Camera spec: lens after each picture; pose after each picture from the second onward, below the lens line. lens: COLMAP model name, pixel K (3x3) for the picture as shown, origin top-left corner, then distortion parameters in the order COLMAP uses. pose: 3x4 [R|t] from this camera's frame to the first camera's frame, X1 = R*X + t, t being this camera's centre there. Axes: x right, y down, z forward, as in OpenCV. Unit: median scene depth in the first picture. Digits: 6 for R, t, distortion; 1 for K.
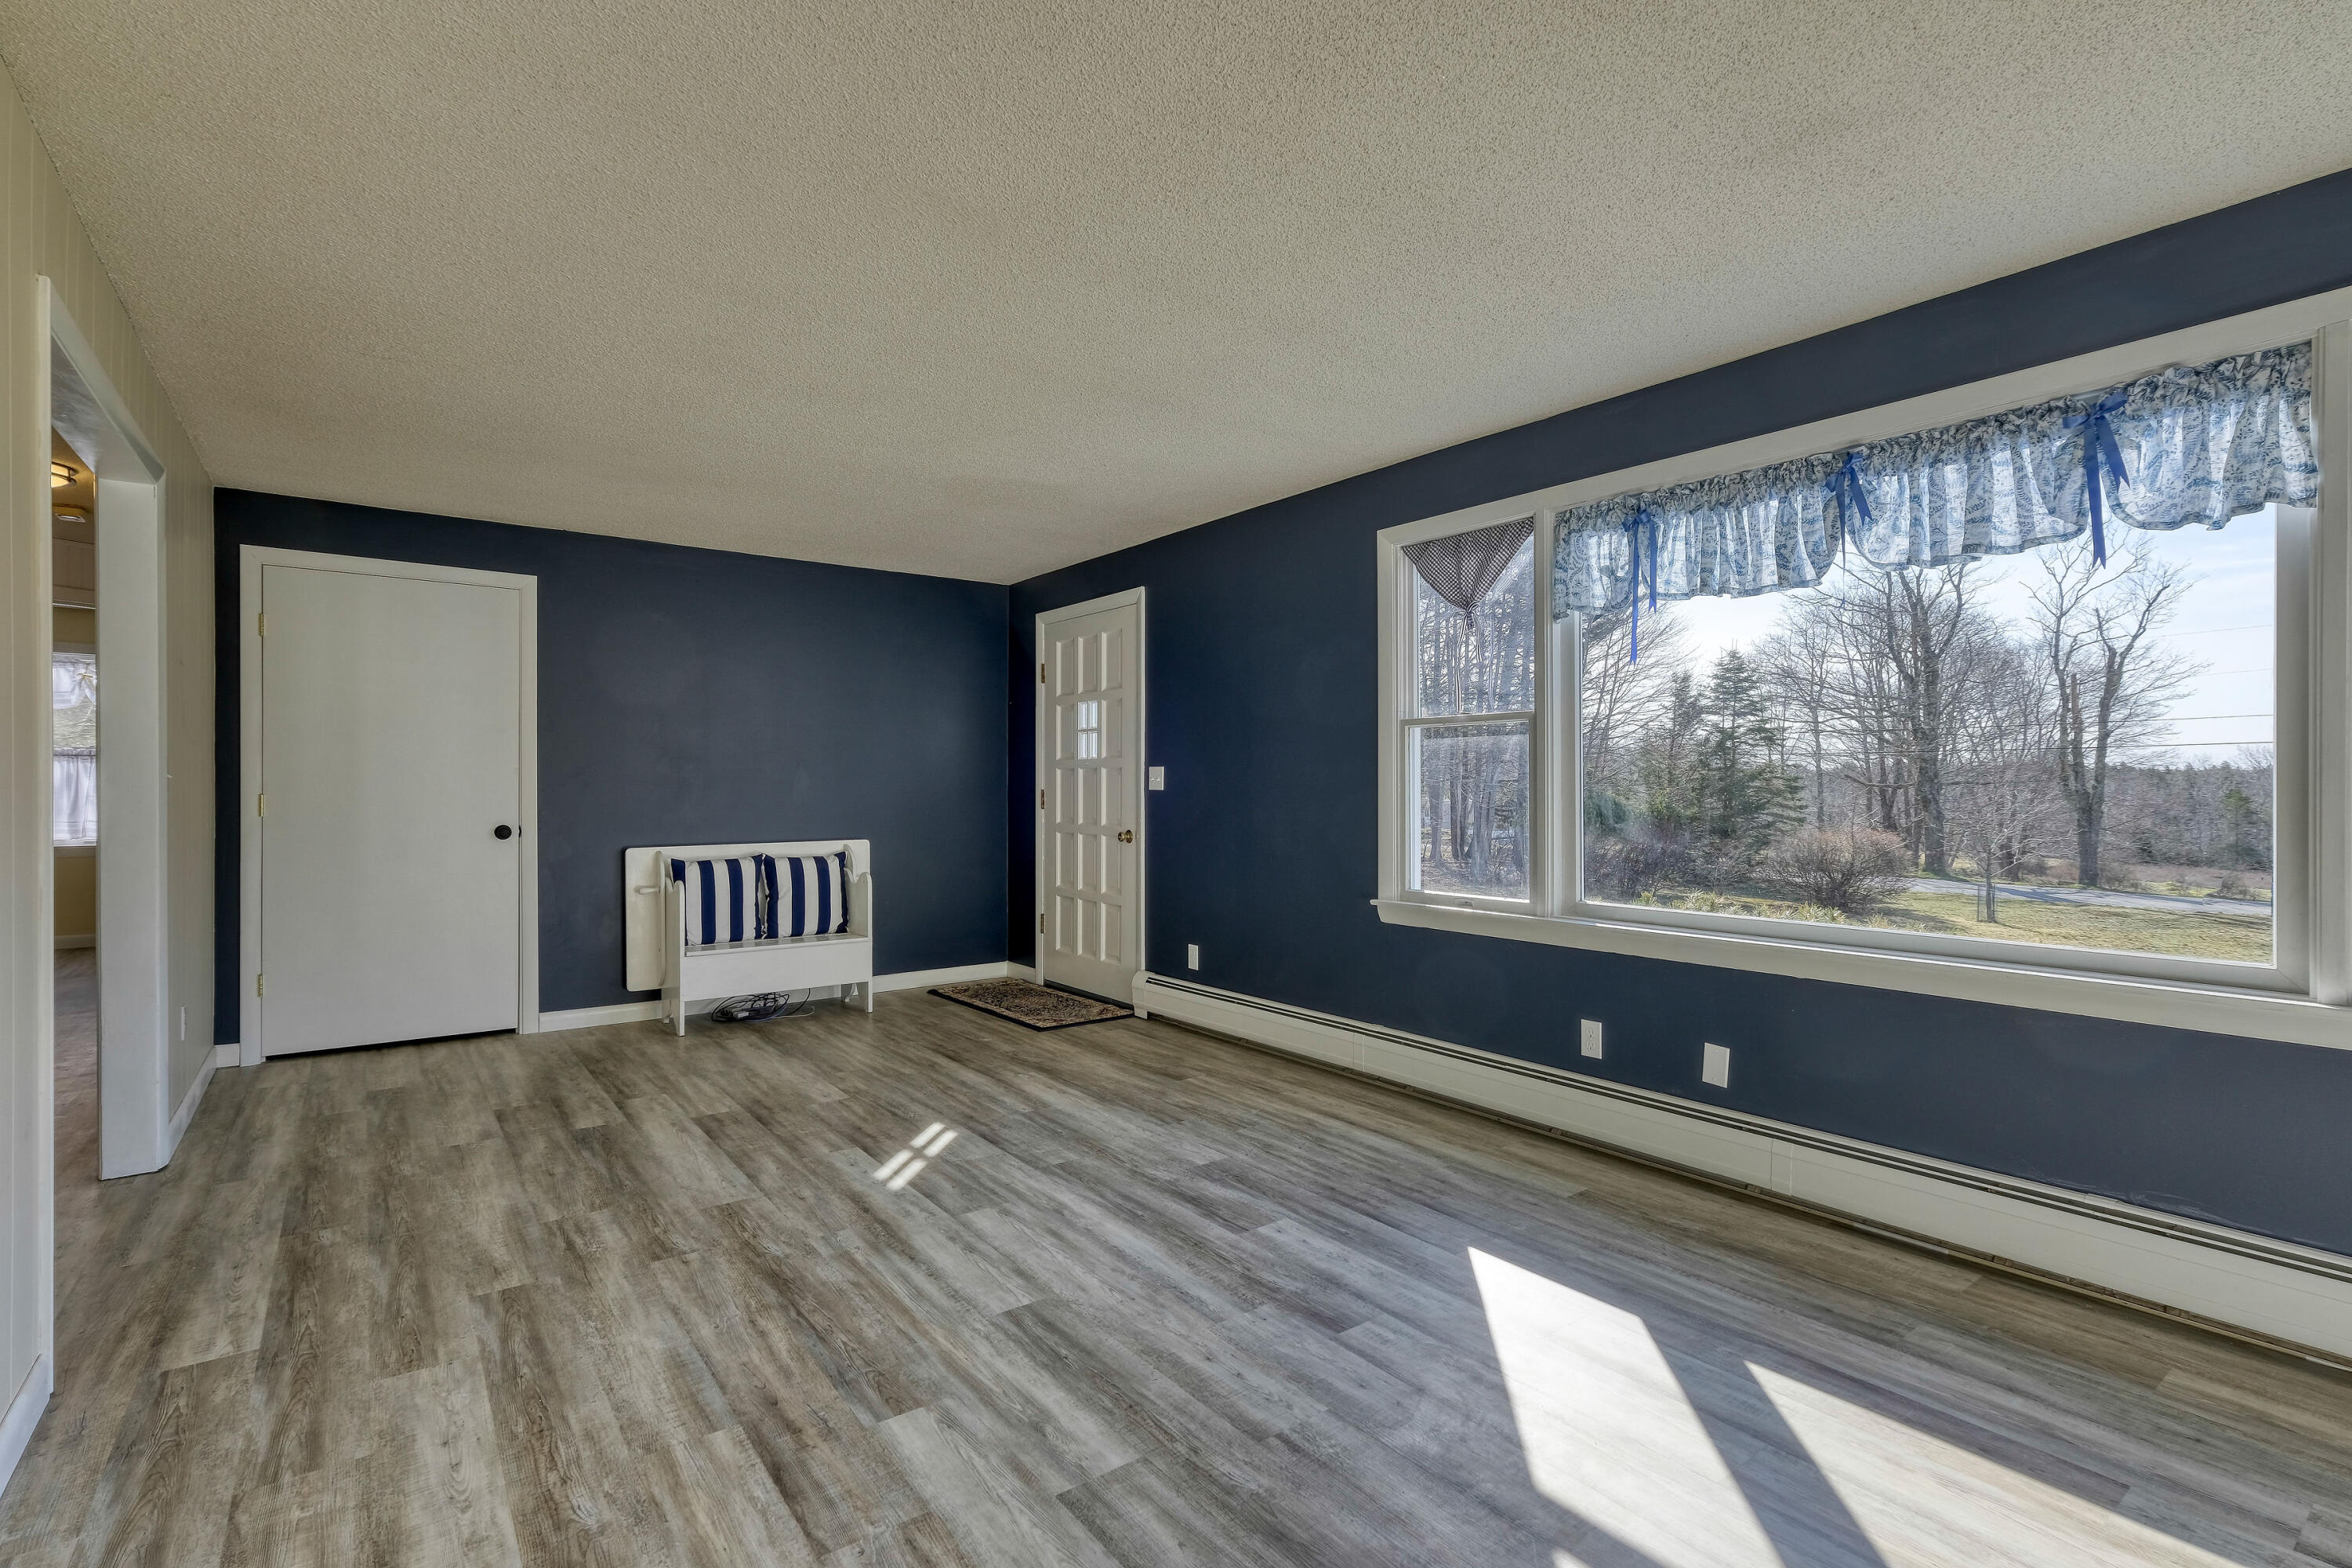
lens RADIAL K [[1176.3, 0, 1176.0], [0, 1176.3, 784.0], [0, 0, 1]] dist [0.002314, 0.001421]
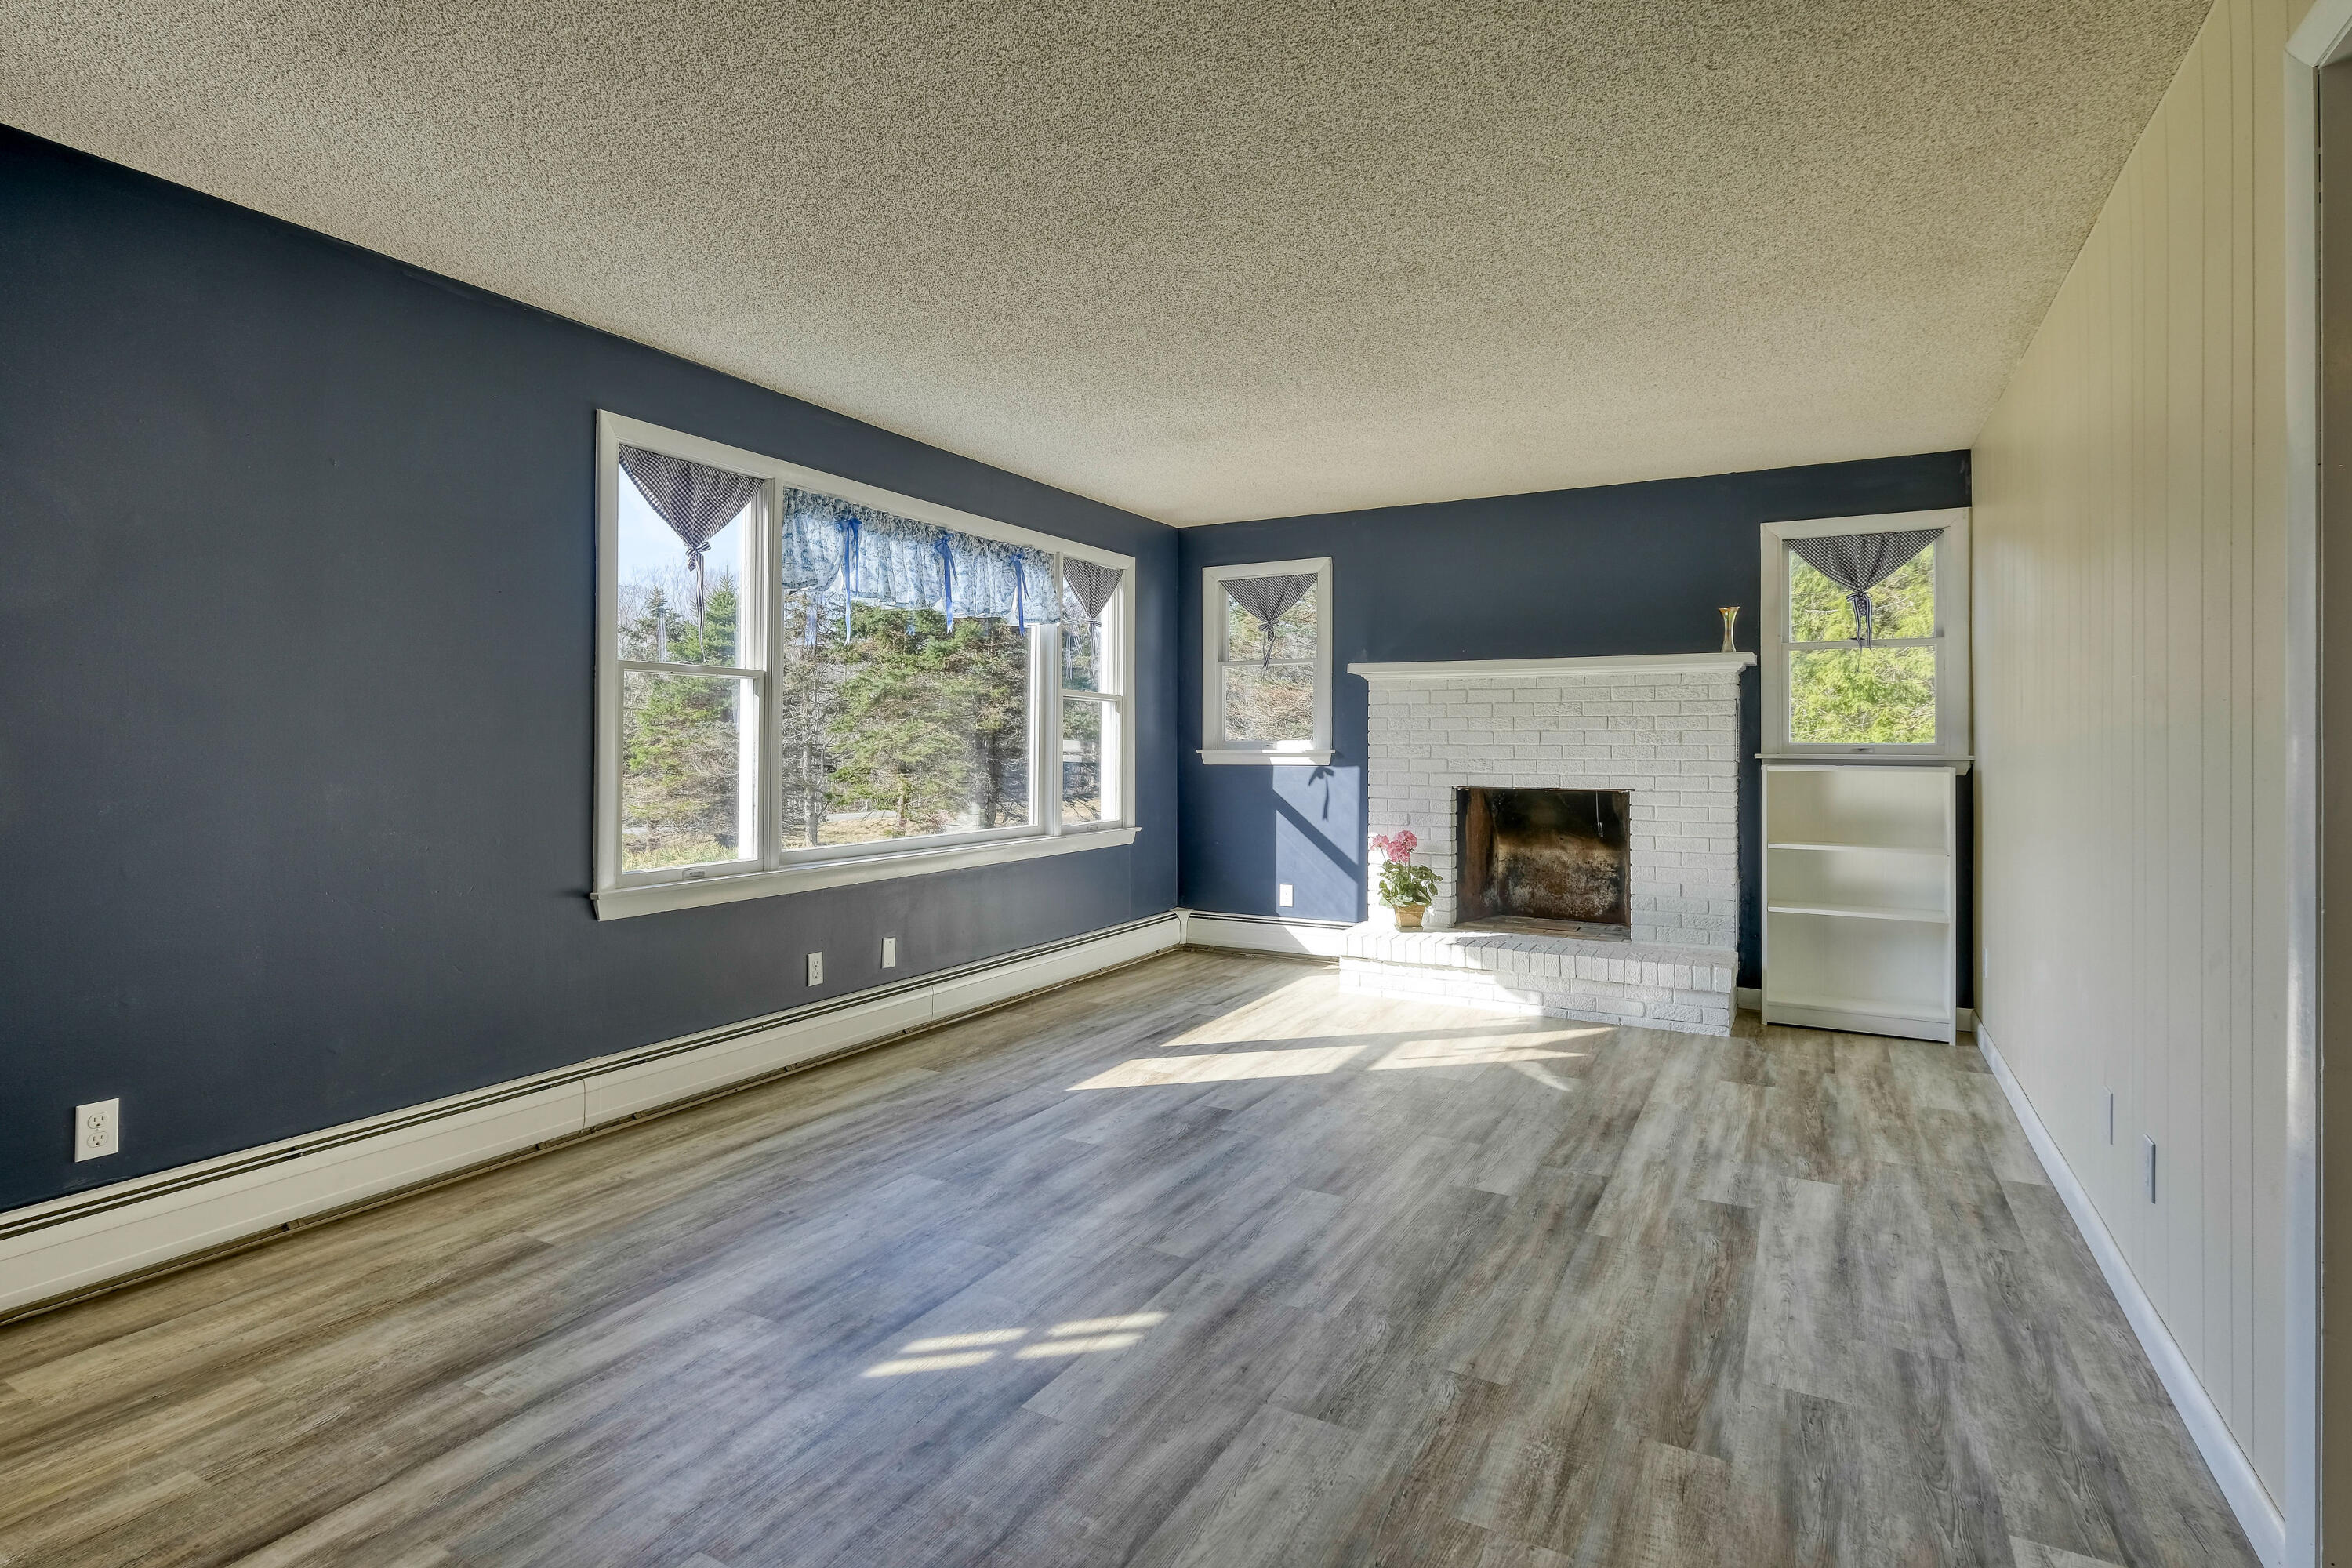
lens RADIAL K [[1166.1, 0, 1172.4], [0, 1166.1, 721.3], [0, 0, 1]] dist [-0.000198, -0.000500]
pose [[-0.446251, 0.014013, 0.894798, -0.899351], [-0.006198, 0.999805, -0.018748, -0.001183], [-0.894887, -0.013913, -0.446077, 1.343366]]
